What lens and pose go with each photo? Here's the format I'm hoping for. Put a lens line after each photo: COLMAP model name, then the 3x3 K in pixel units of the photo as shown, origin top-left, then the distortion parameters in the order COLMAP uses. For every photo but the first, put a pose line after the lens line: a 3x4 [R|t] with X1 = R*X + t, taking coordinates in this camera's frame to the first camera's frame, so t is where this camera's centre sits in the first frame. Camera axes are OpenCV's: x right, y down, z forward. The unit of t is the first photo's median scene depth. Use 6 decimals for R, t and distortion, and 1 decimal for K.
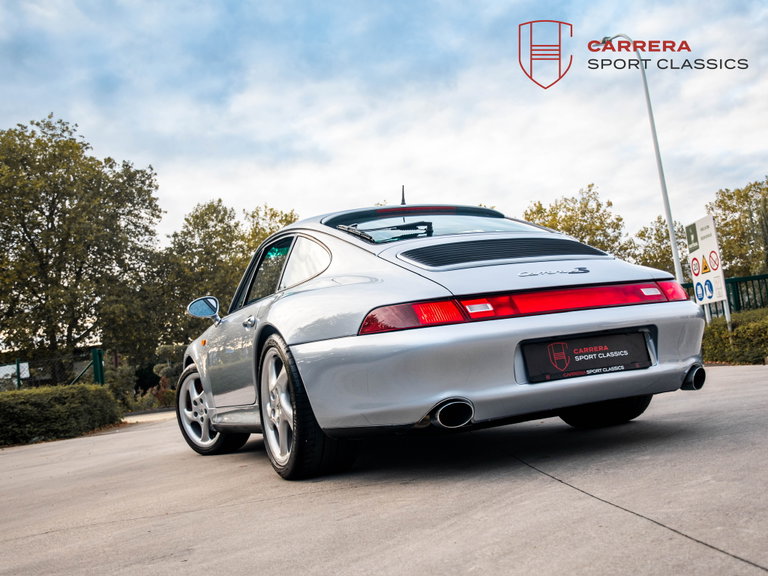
lens RADIAL K [[858.0, 0, 388.3], [0, 858.0, 287.5], [0, 0, 1]] dist [0.012829, 0.000000]
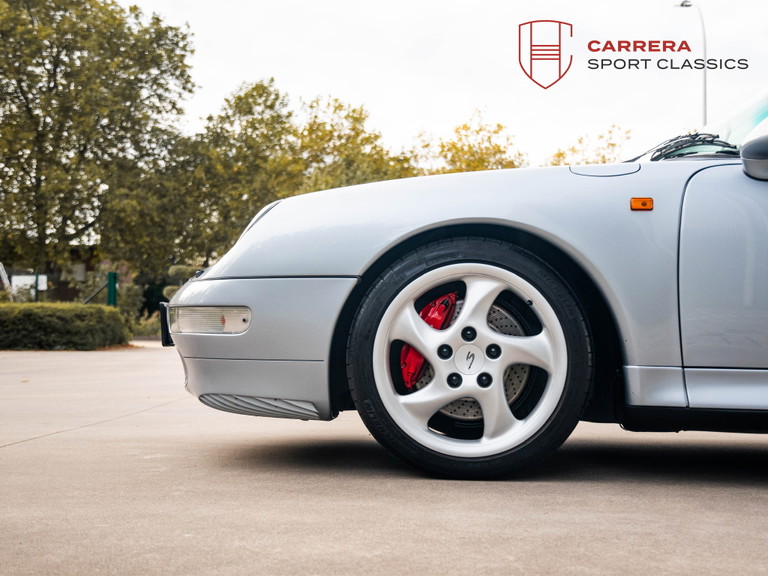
lens RADIAL K [[1364.3, 0, 398.5], [0, 1364.3, 309.3], [0, 0, 1]] dist [0.224231, 0.000000]
pose [[0.986218, 0.135984, -0.094250, 0.059655], [-0.126990, 0.987281, 0.095651, -0.031349], [0.106059, -0.082364, 0.990943, -0.223502]]
